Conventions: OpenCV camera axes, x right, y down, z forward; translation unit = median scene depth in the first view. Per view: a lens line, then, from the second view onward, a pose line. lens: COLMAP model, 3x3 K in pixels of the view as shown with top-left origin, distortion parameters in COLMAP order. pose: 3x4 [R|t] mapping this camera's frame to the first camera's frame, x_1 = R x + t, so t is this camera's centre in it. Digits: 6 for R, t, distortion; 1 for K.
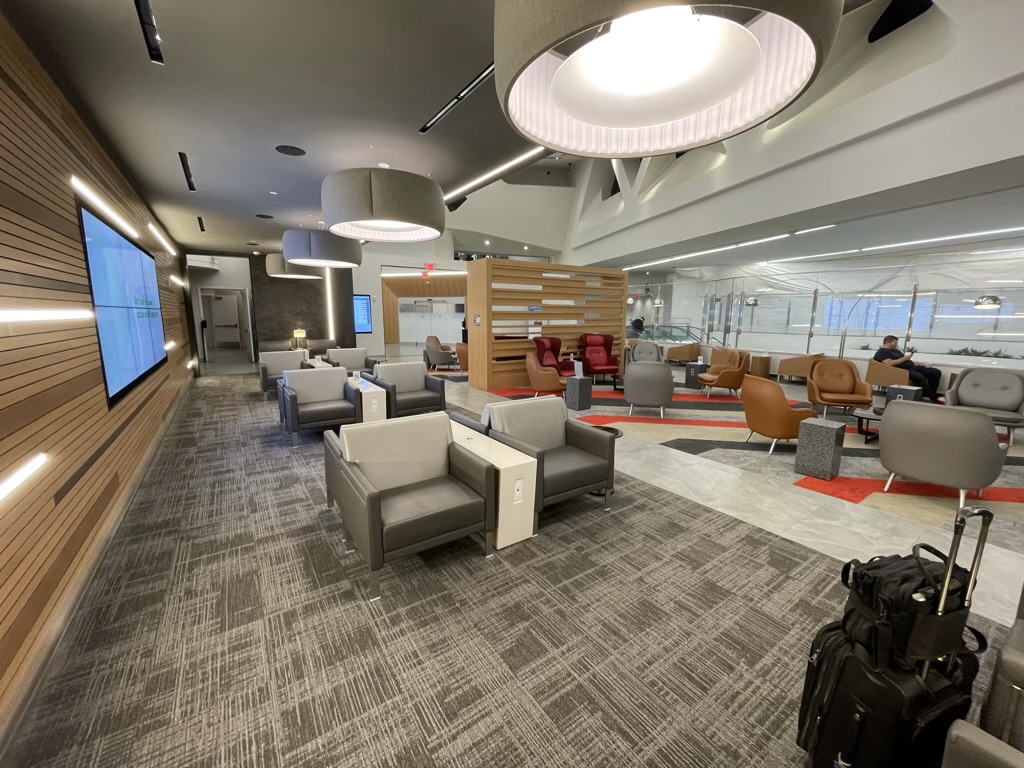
lens RADIAL K [[416.1, 0, 506.9], [0, 416.1, 379.4], [0, 0, 1]] dist [-0.012657, -0.000212]
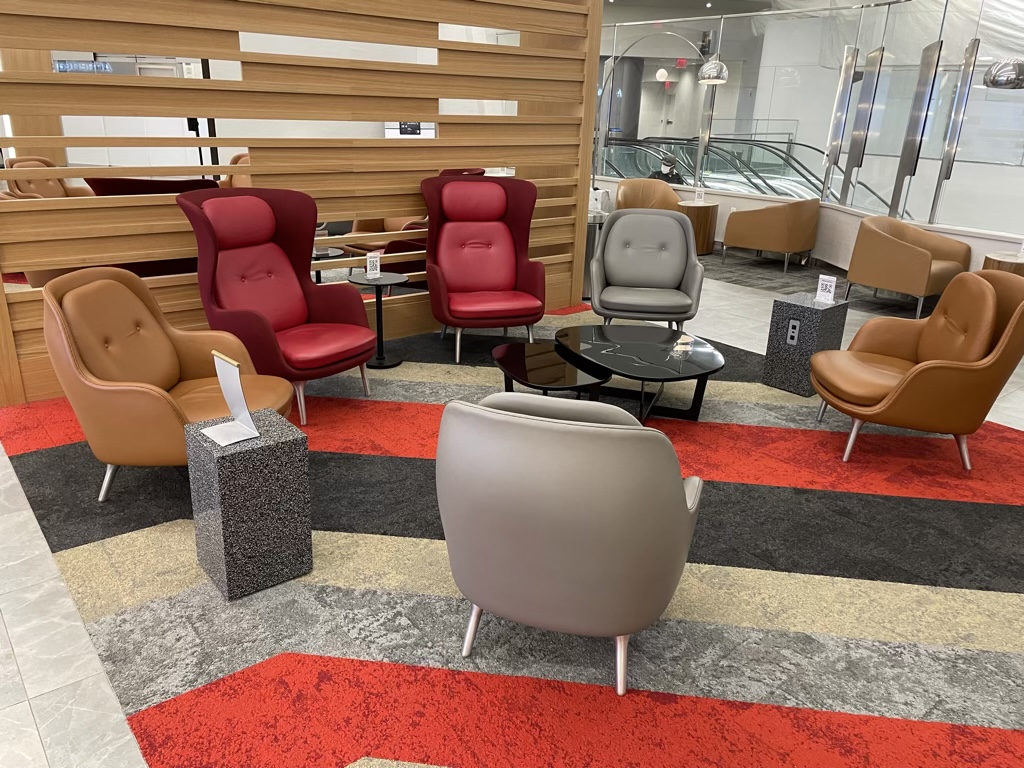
lens RADIAL K [[769.9, 0, 505.5], [0, 769.9, 404.2], [0, 0, 1]] dist [0.069975, -0.082351]
pose [[0.996577, -0.005188, 0.082511, 0.302877], [-0.012487, 0.977132, 0.212267, -0.111501], [-0.081725, -0.212570, 0.973722, 0.715829]]
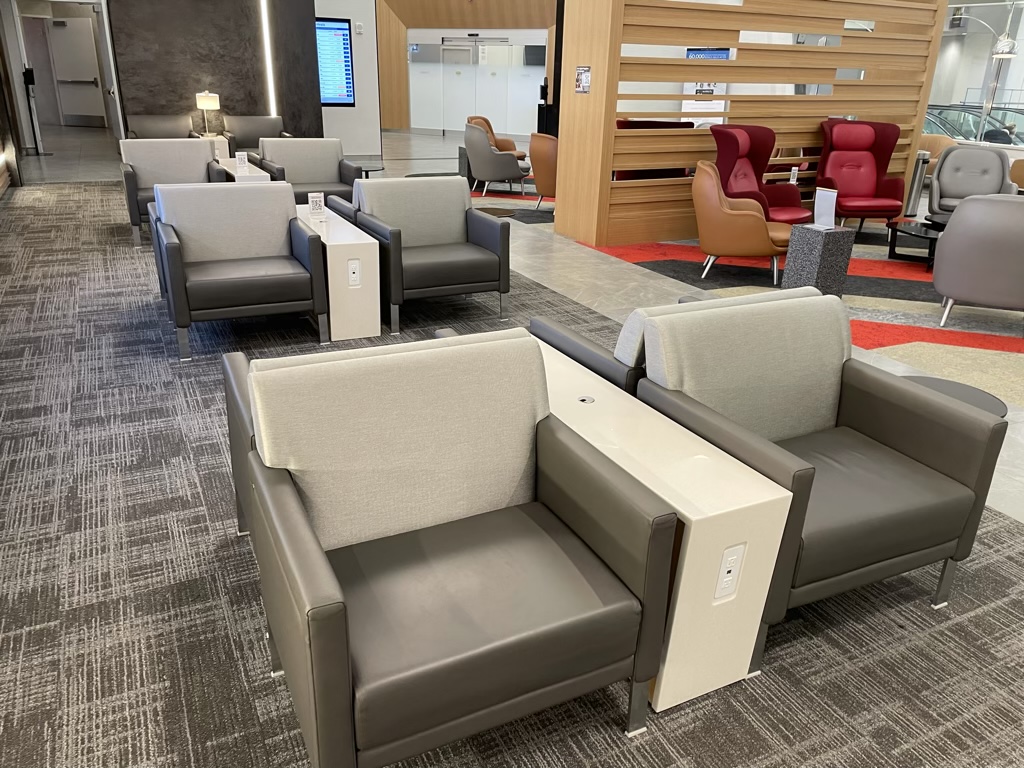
lens RADIAL K [[769.9, 0, 503.6], [0, 769.9, 393.8], [0, 0, 1]] dist [0.069975, -0.082351]
pose [[0.990005, 0.072232, -0.121134, -0.045623], [-0.042156, 0.971183, 0.234578, -0.014248], [0.134587, -0.227127, 0.964520, 0.176538]]
